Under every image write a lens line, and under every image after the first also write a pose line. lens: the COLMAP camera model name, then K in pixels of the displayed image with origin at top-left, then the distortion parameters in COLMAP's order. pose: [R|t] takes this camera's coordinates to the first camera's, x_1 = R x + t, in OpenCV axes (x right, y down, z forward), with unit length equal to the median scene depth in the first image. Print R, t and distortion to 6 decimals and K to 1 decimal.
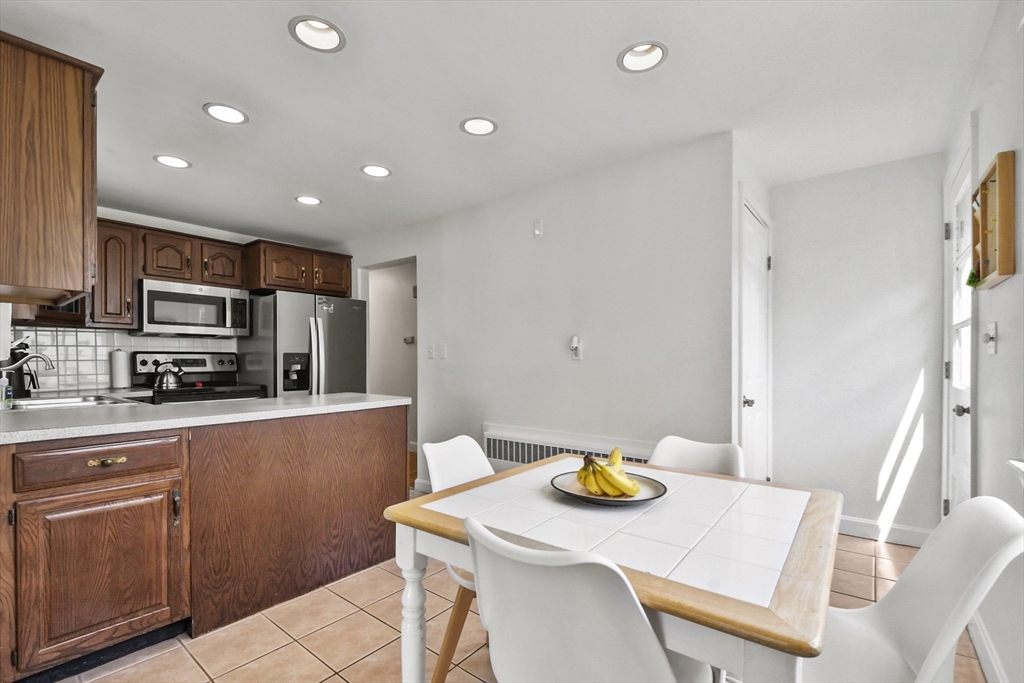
lens RADIAL K [[455.8, 0, 511.6], [0, 455.8, 358.6], [0, 0, 1]] dist [-0.001615, -0.000576]
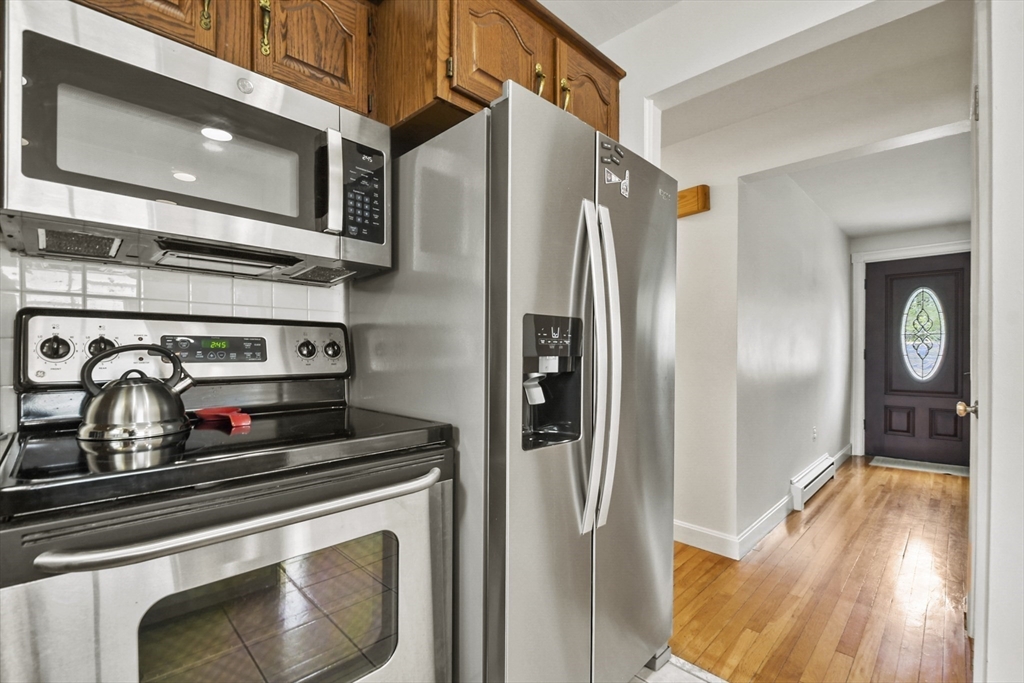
lens RADIAL K [[447.1, 0, 502.5], [0, 447.1, 351.4], [0, 0, 1]] dist [0.023255, -0.020719]
pose [[0.992828, 0.002558, -0.119521, -0.470202], [-0.002404, 0.999996, 0.001434, 0.009826], [0.119525, -0.001136, 0.992831, 0.710647]]
